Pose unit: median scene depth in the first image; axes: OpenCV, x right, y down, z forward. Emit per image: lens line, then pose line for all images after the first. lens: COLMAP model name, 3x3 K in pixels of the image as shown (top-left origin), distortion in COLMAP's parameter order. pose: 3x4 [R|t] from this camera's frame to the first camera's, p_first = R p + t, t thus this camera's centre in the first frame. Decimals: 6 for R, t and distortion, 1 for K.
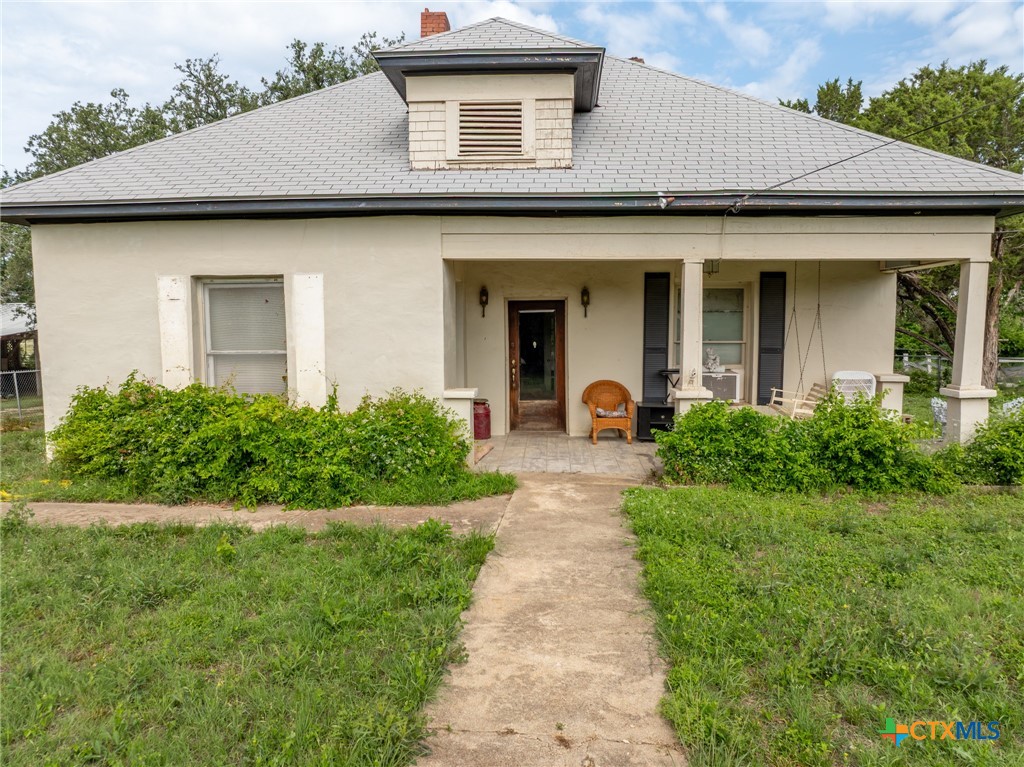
lens RADIAL K [[731.3, 0, 513.9], [0, 731.3, 389.3], [0, 0, 1]] dist [-0.011742, 0.006122]
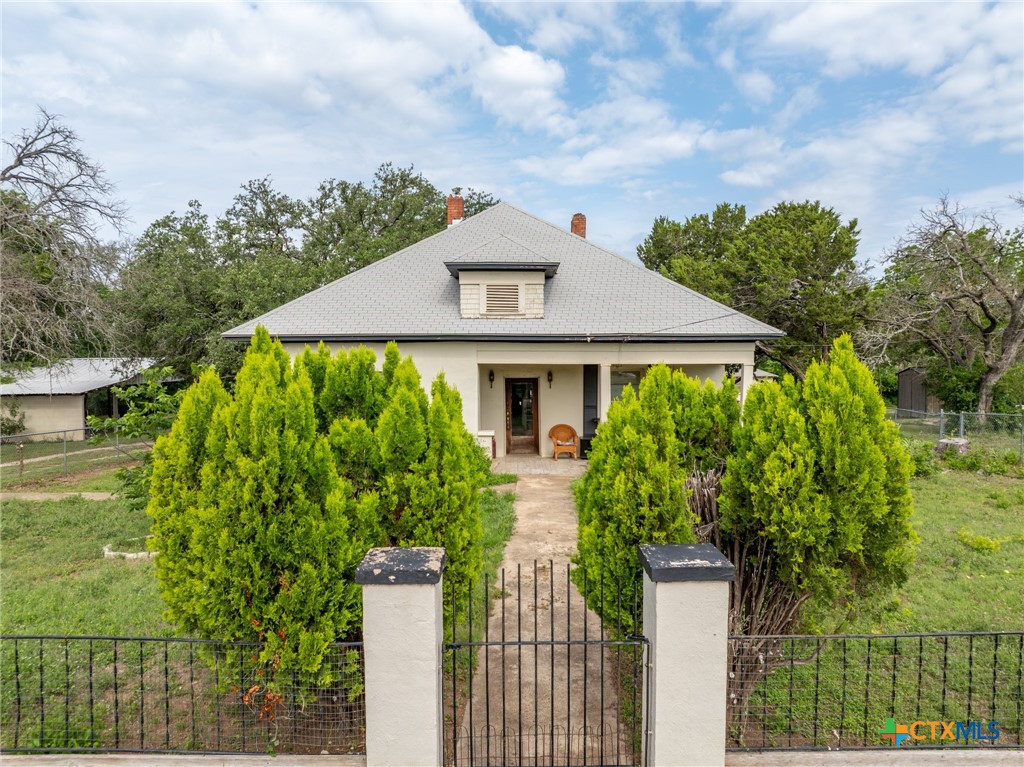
lens RADIAL K [[731.3, 0, 512.7], [0, 731.3, 384.1], [0, 0, 1]] dist [-0.011742, 0.006122]
pose [[0.998516, -0.002489, 0.054404, -0.104683], [0.005314, 0.998642, -0.051835, -0.022329], [-0.054201, 0.052047, 0.997173, -0.889554]]
